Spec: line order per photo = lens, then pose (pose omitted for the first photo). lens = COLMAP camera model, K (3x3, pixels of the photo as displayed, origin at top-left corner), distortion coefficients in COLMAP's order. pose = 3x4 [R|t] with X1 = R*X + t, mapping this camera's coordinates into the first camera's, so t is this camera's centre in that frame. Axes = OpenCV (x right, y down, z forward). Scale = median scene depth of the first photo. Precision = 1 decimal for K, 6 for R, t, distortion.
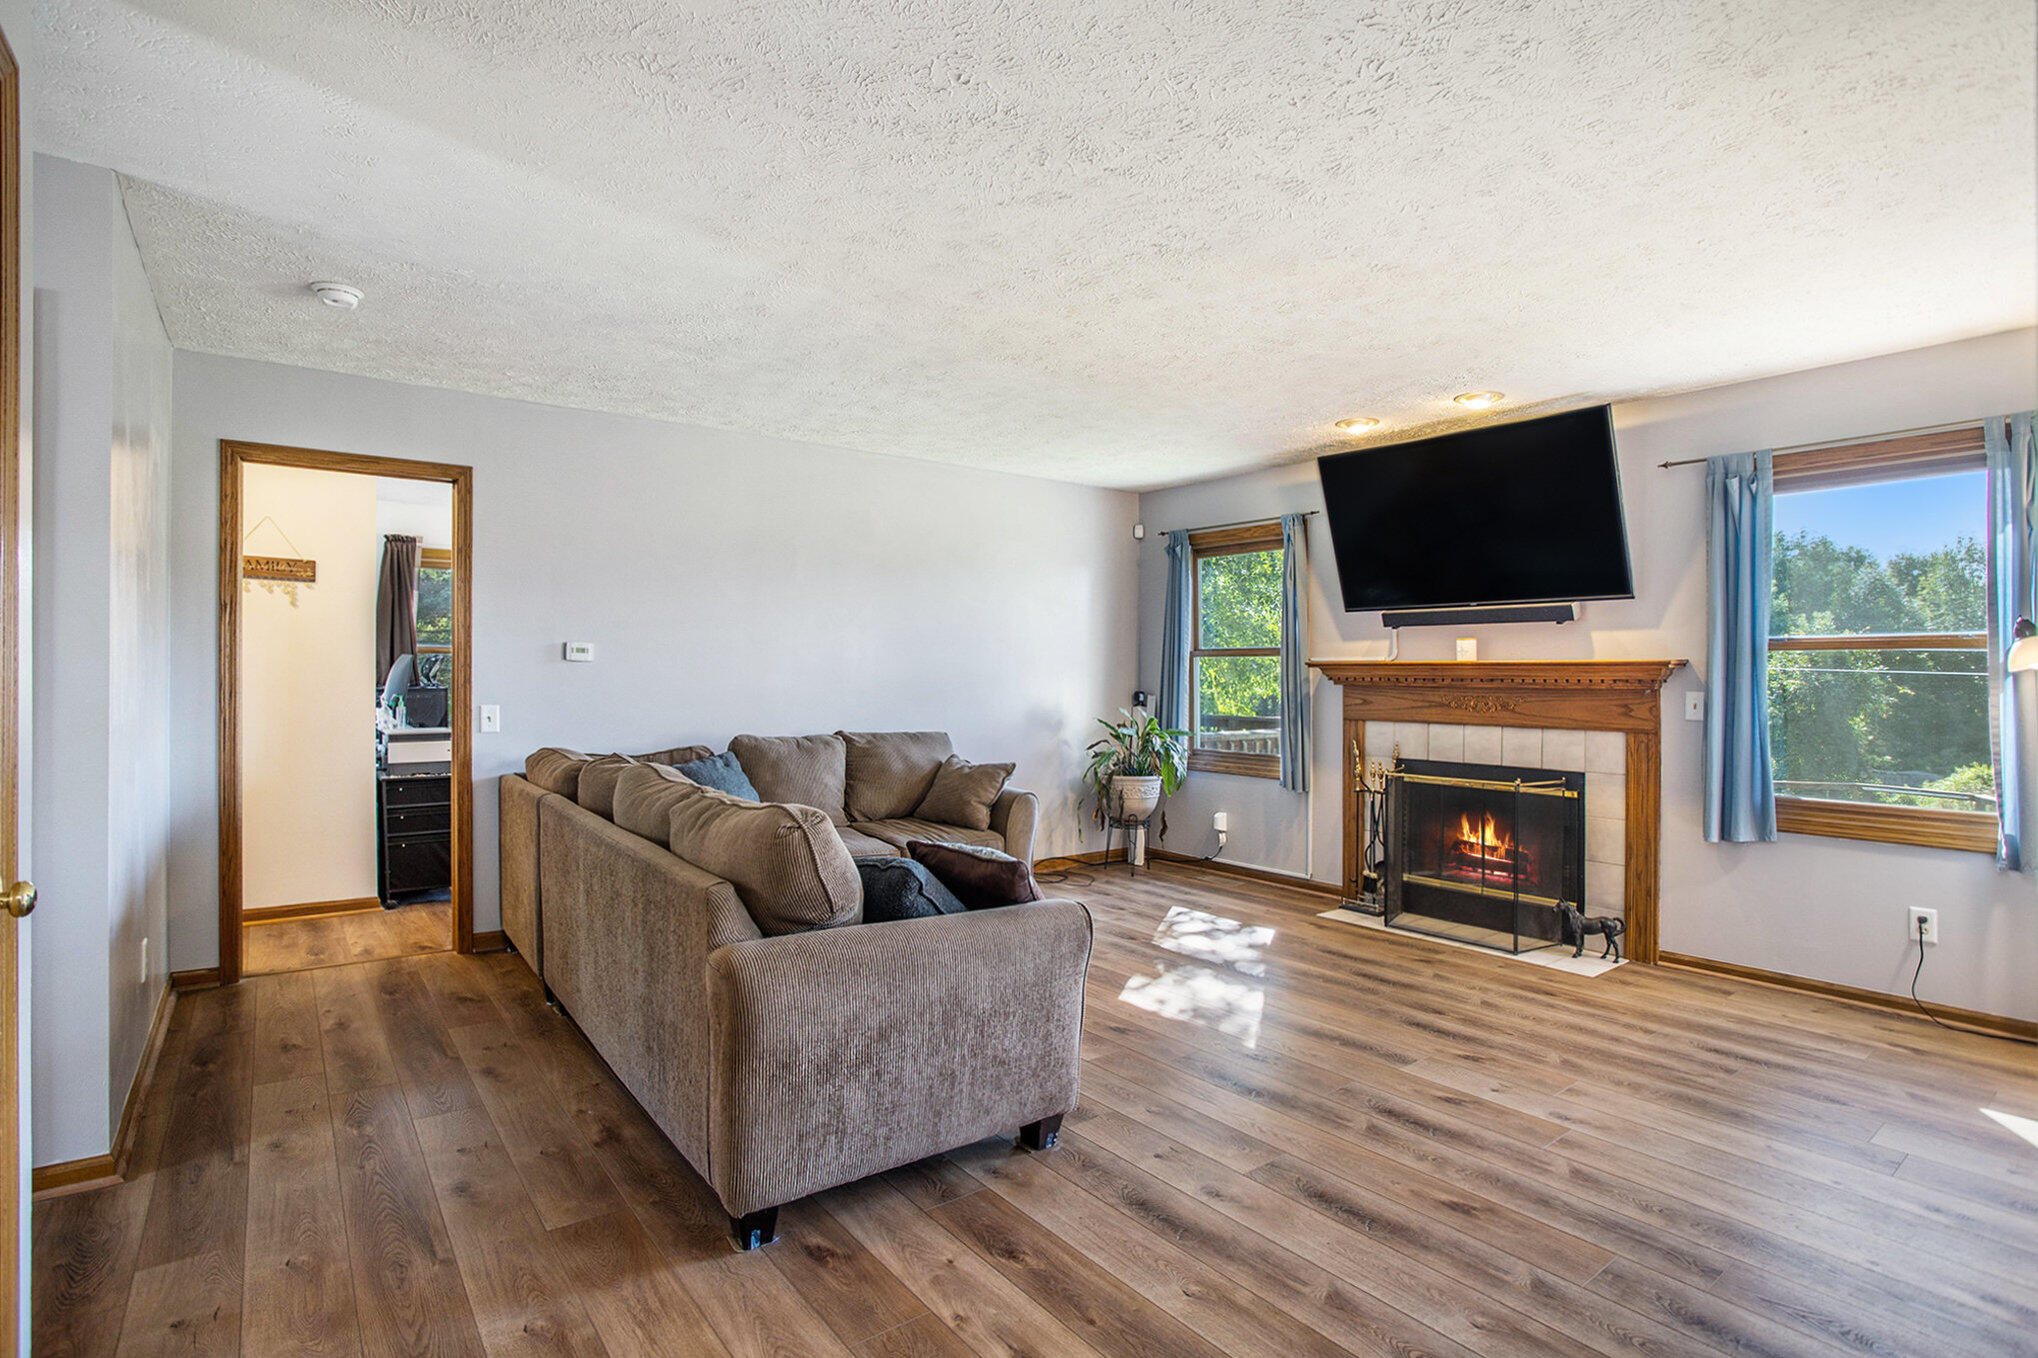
lens RADIAL K [[1008.3, 0, 1065.8], [0, 1008.3, 654.7], [0, 0, 1]] dist [-0.061190, 0.033359]
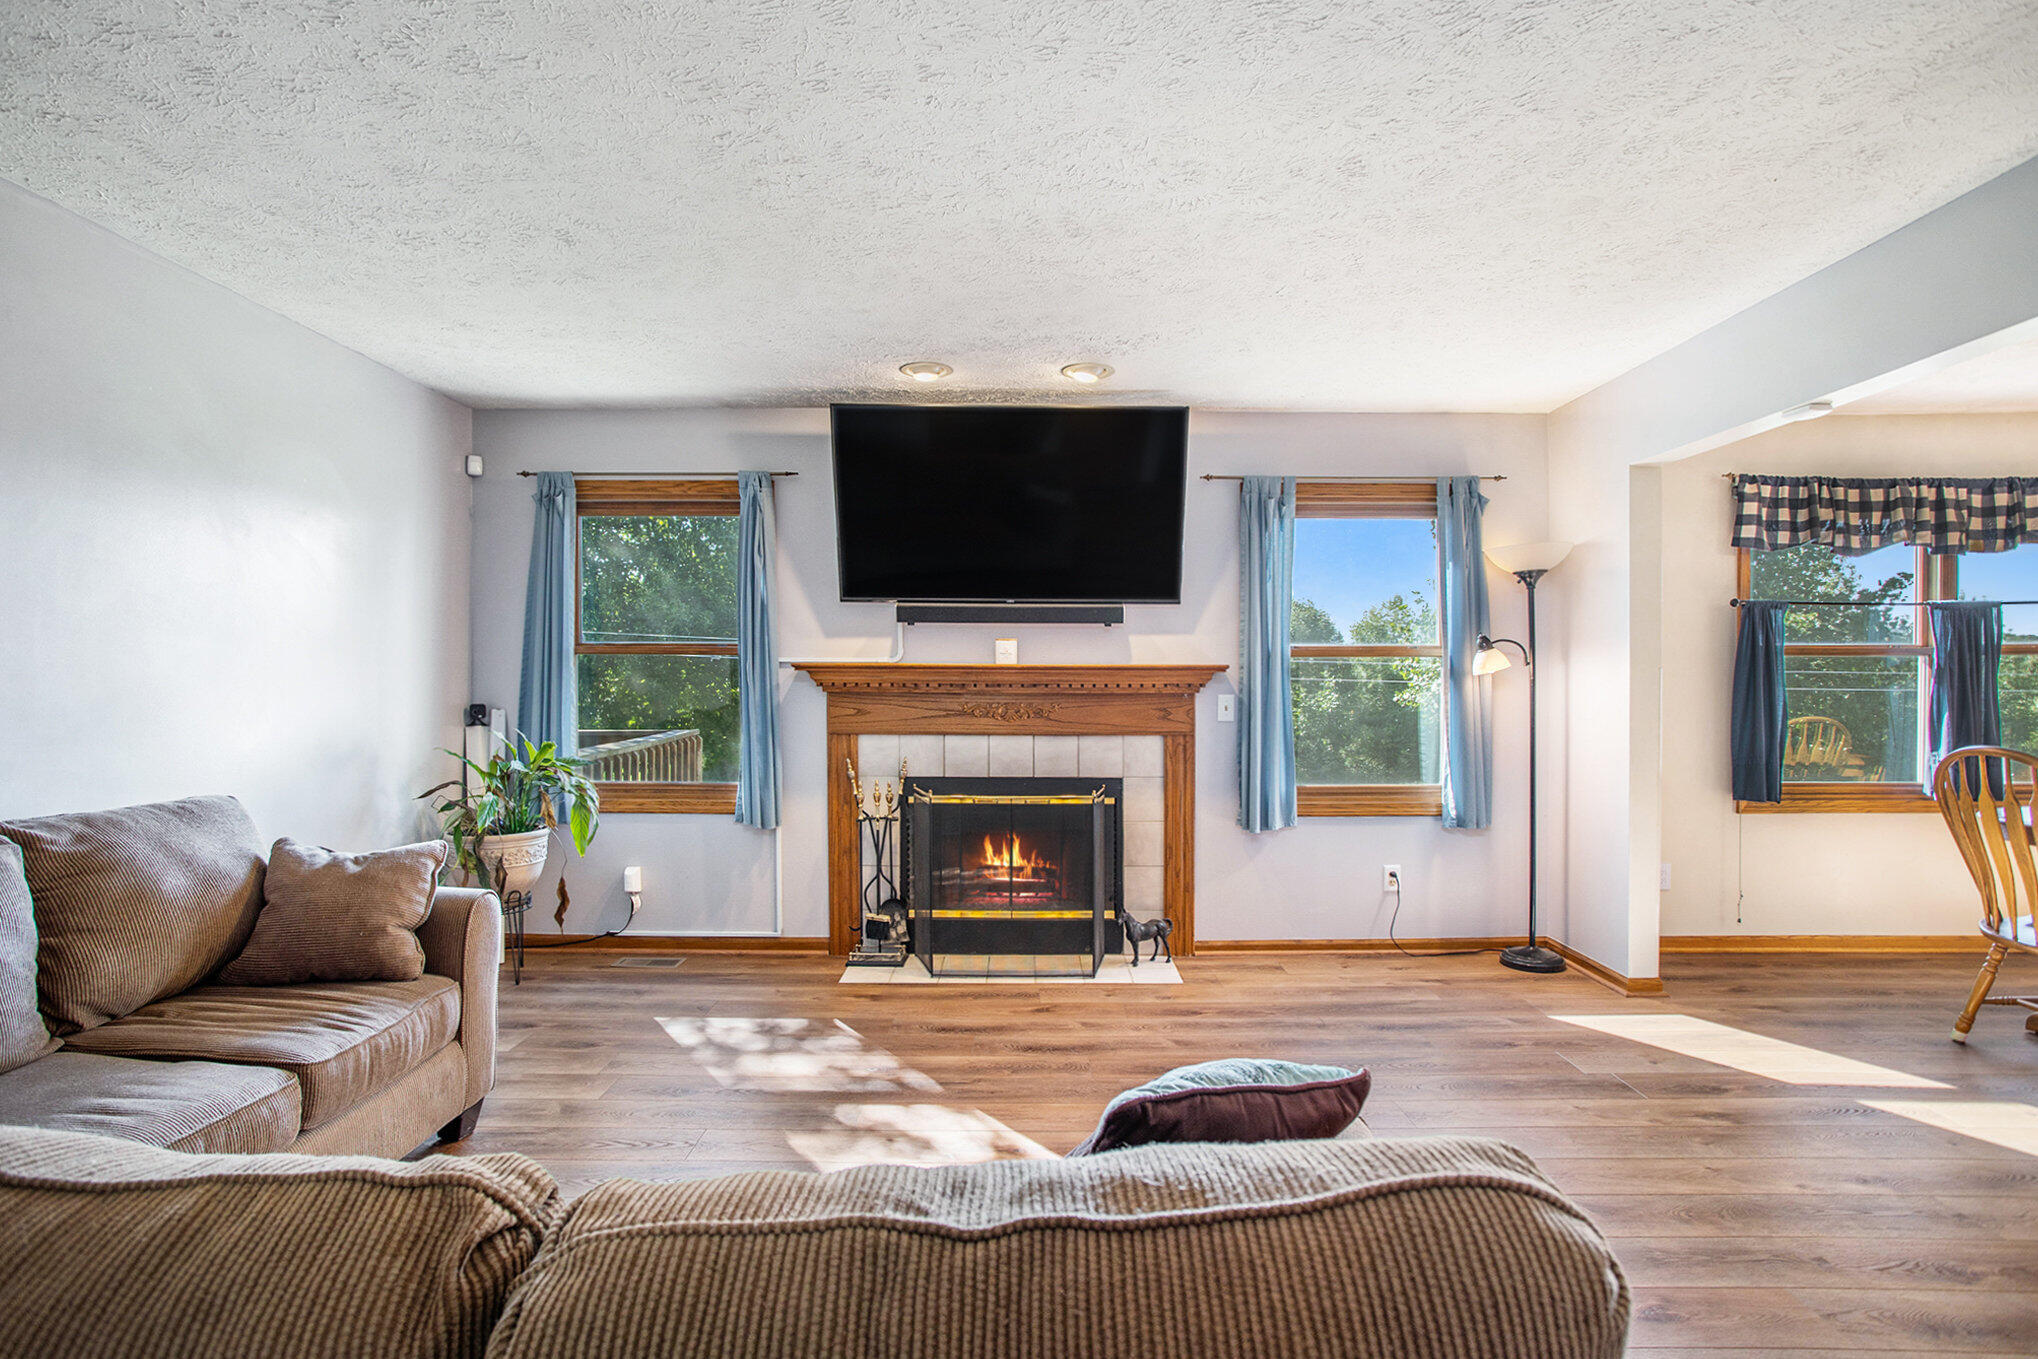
lens RADIAL K [[963.9, 0, 1061.9], [0, 963.9, 684.6], [0, 0, 1]] dist [-0.060238, 0.026670]
pose [[0.623877, -0.007463, 0.781487, -0.271326], [-0.013903, 0.999690, 0.020647, 0.007231], [-0.781399, -0.023746, 0.623580, 0.464246]]
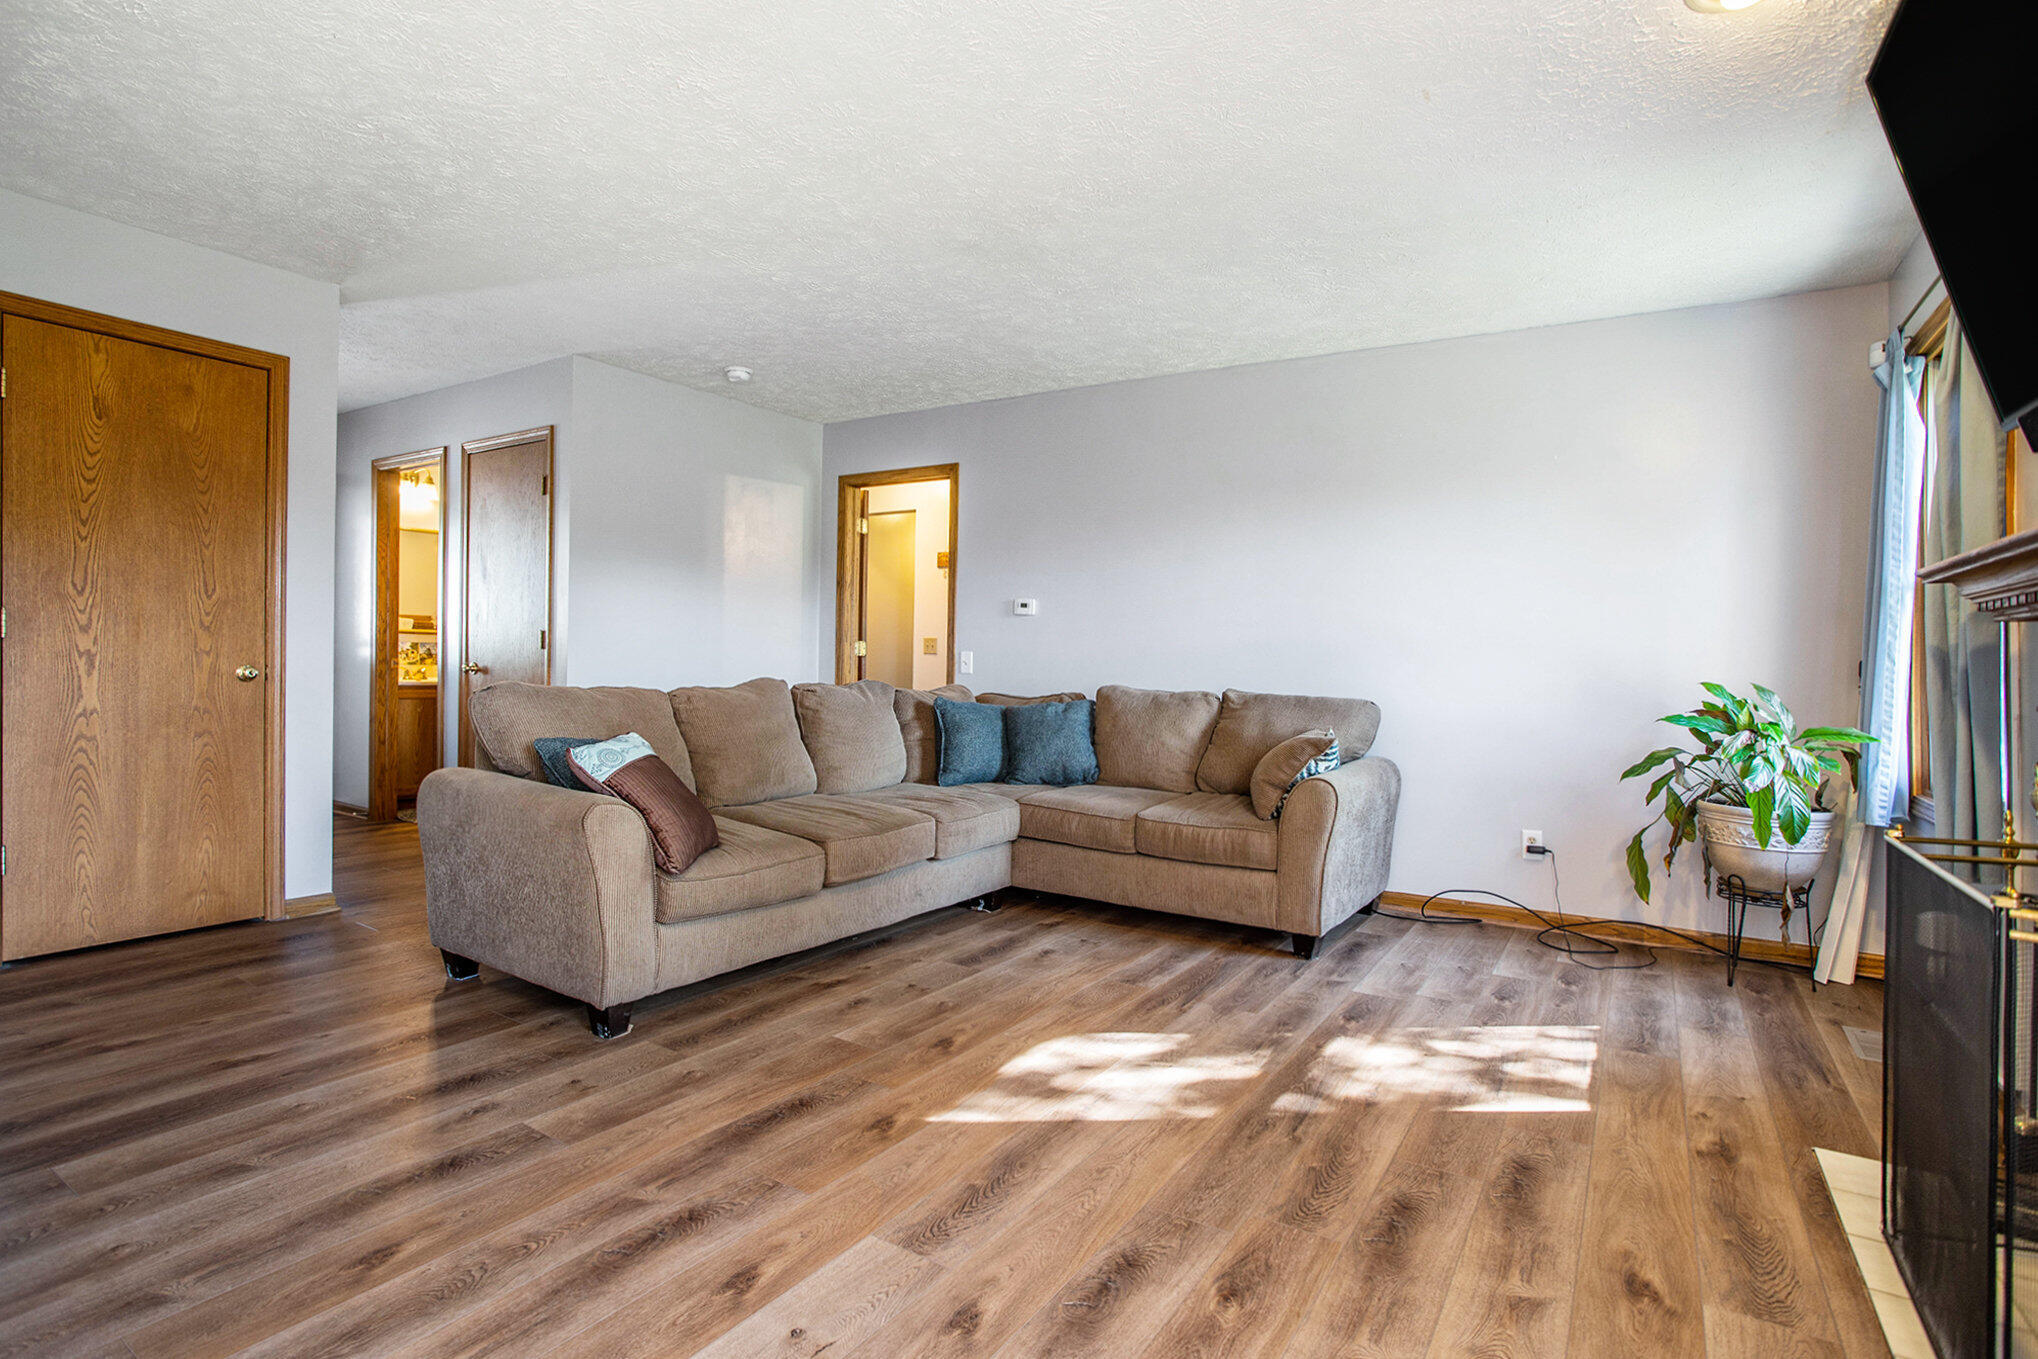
lens RADIAL K [[1017.4, 0, 1006.7], [0, 1017.4, 674.8], [0, 0, 1]] dist [-0.059662, 0.024447]
pose [[0.303940, 0.014184, -0.952586, 0.634085], [-0.004141, 0.999899, 0.013567, 0.060508], [0.952682, -0.000179, 0.303968, 0.629613]]
